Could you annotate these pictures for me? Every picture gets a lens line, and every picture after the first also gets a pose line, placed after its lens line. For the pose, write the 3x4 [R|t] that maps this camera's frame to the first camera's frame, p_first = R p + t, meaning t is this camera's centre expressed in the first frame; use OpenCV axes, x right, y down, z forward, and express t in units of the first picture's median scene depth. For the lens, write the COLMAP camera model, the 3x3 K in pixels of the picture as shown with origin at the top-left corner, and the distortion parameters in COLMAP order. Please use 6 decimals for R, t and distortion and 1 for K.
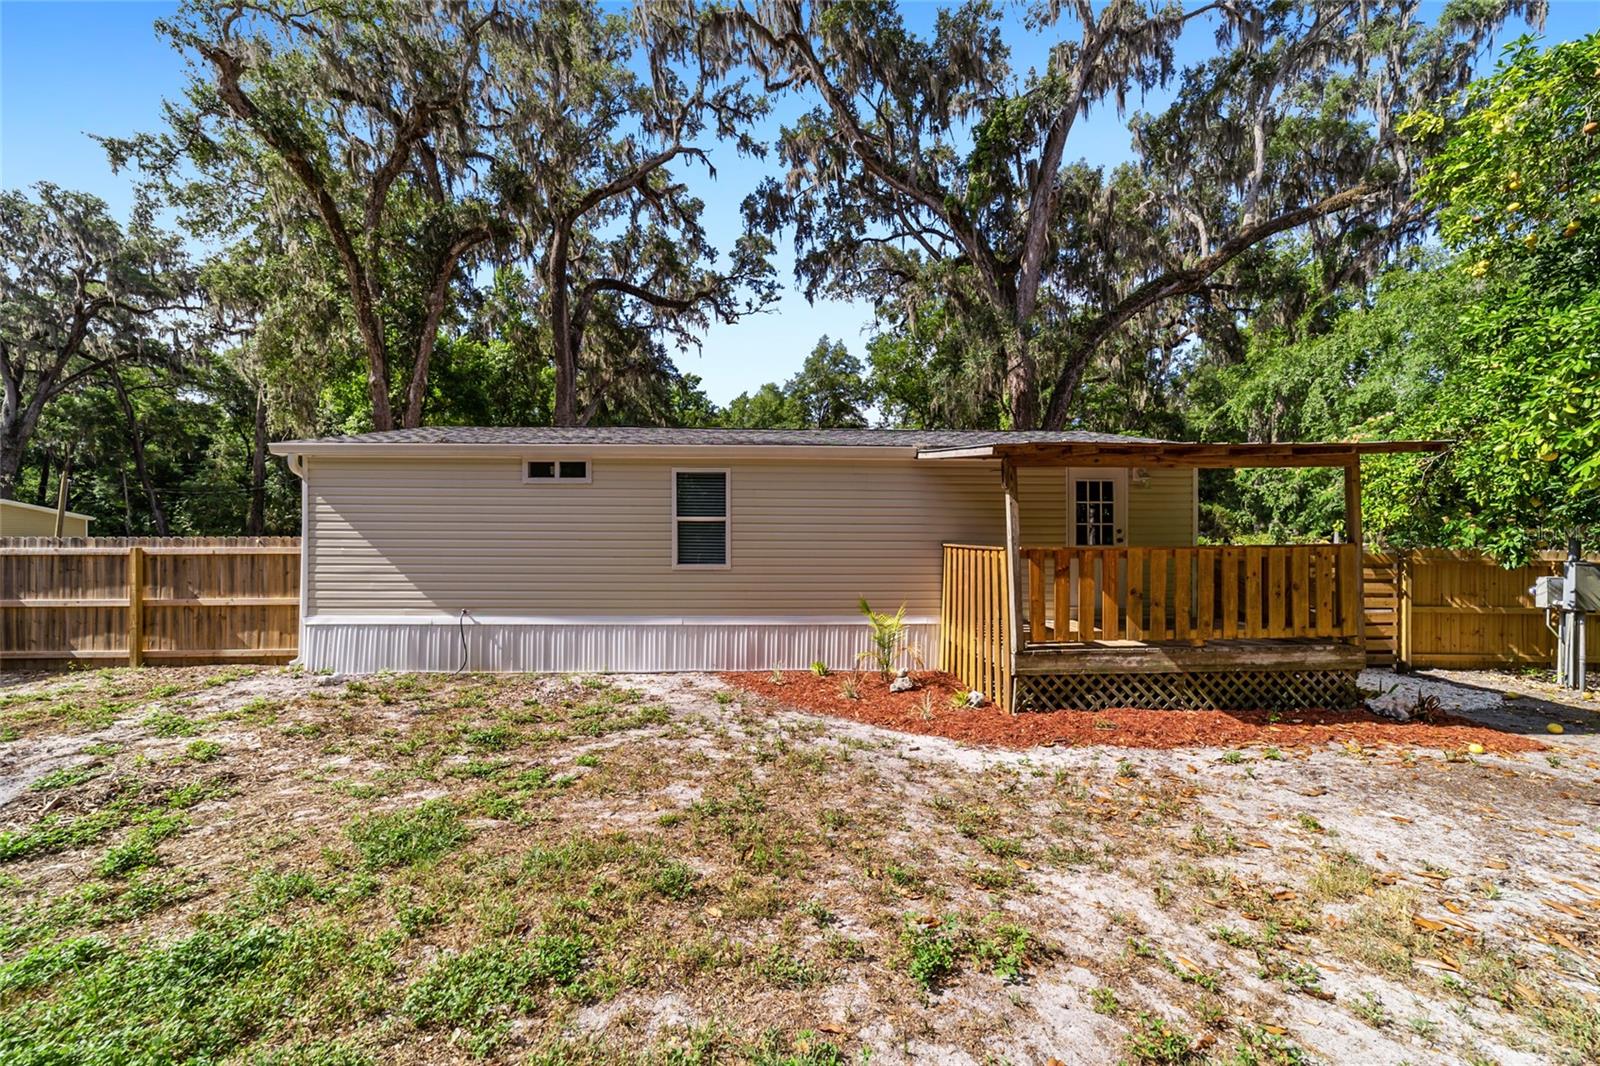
lens RADIAL K [[606.0, 0, 792.7], [0, 606.0, 555.1], [0, 0, 1]] dist [-0.016820, 0.006250]
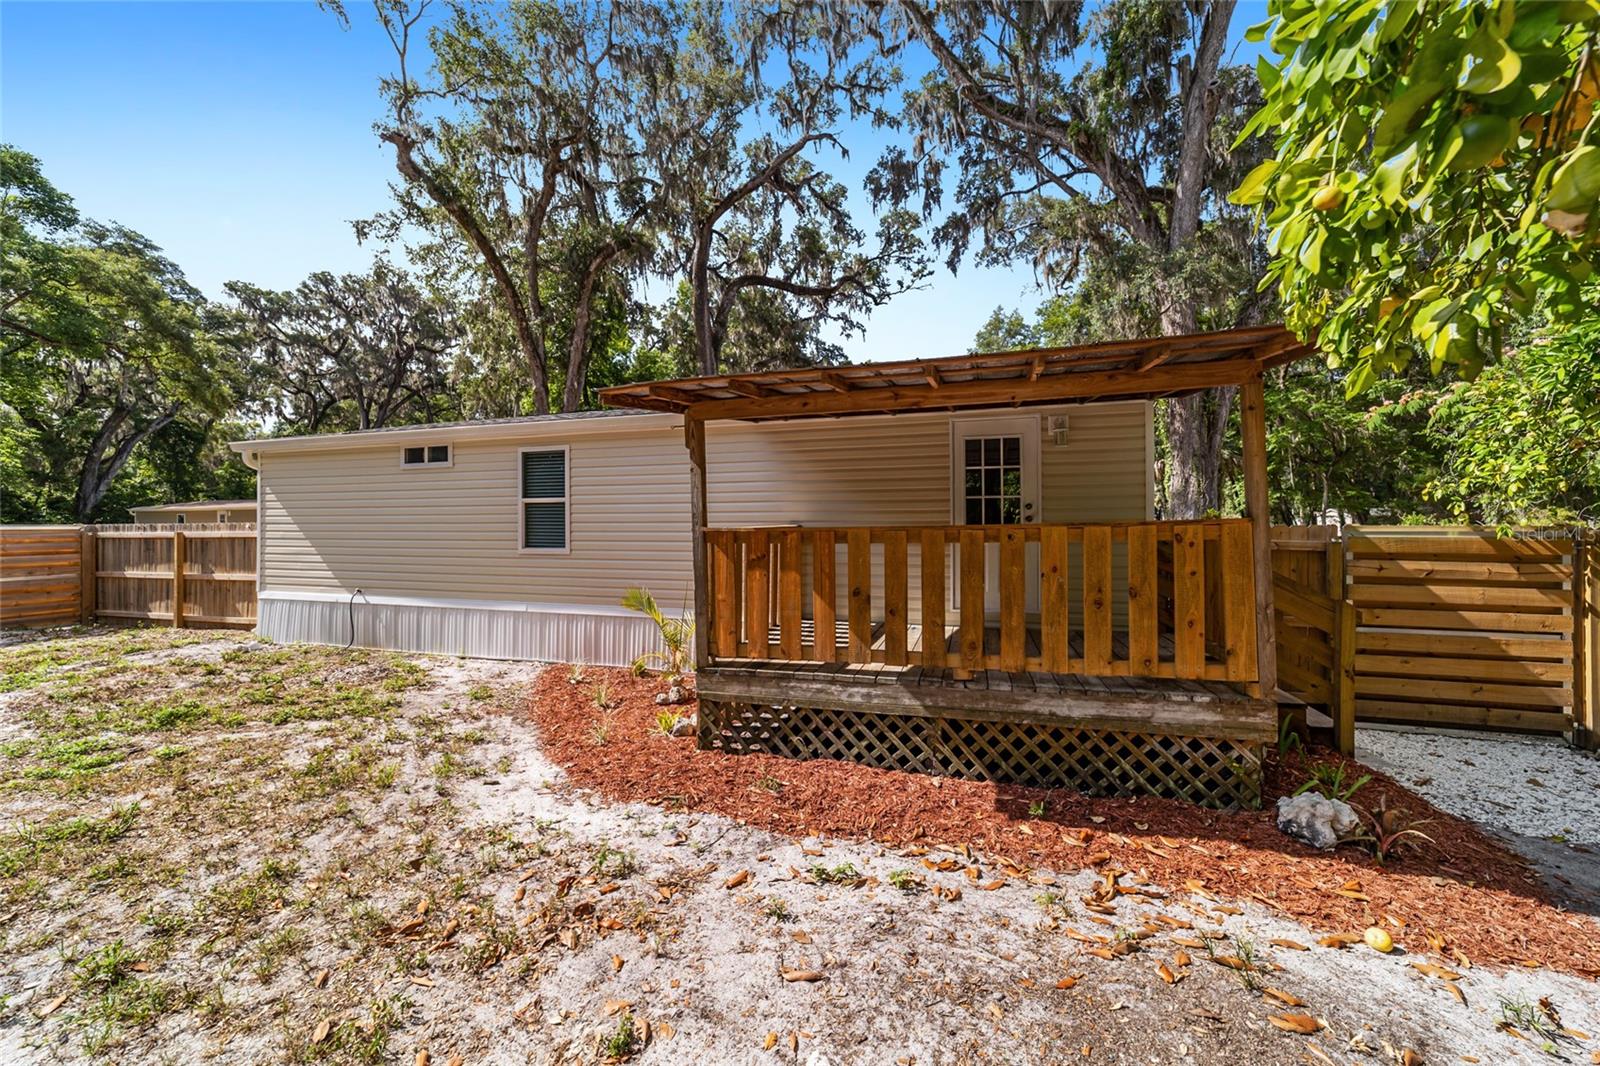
lens RADIAL K [[606.0, 0, 803.4], [0, 606.0, 531.2], [0, 0, 1]] dist [-0.016820, 0.006250]
pose [[0.946525, -0.002474, -0.322620, 0.167890], [-0.003541, 0.999831, -0.018057, 0.001195], [0.322610, 0.018234, 0.946356, 0.076712]]
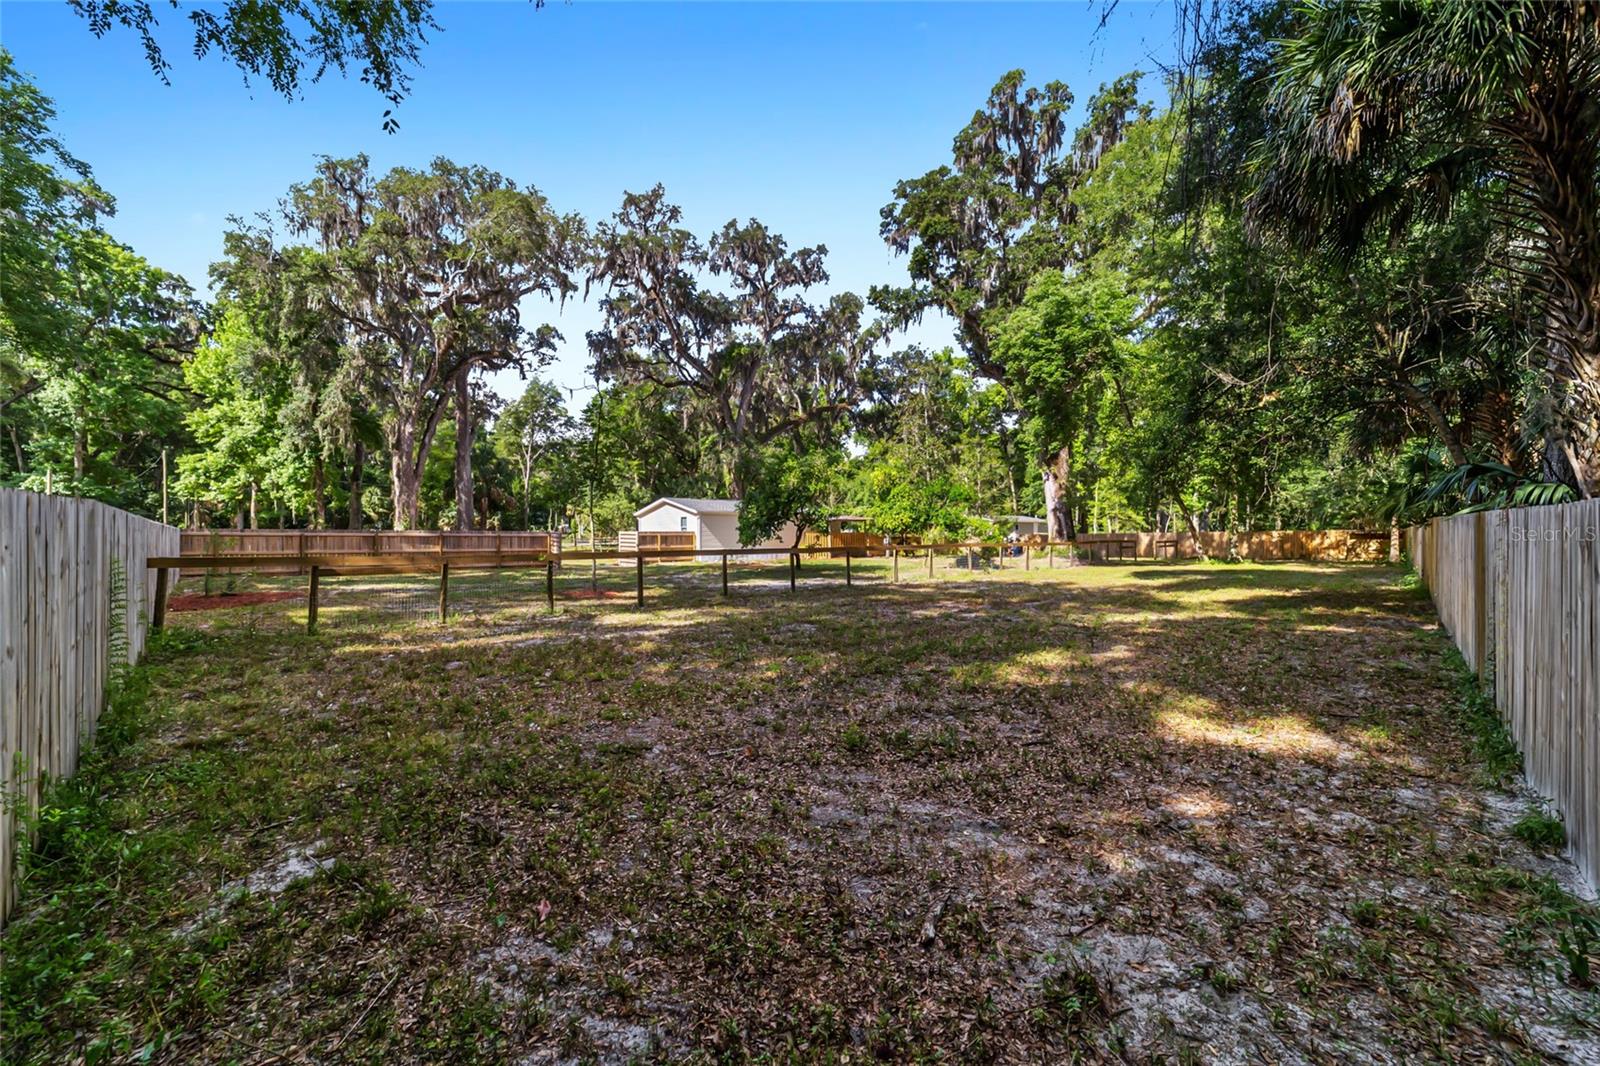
lens RADIAL K [[606.0, 0, 790.9], [0, 606.0, 538.1], [0, 0, 1]] dist [-0.016820, 0.006250]
pose [[0.758019, -0.009421, 0.652165, -0.976698], [0.016592, 0.999851, -0.004842, 0.014102], [-0.652022, 0.014491, 0.758062, -0.851410]]
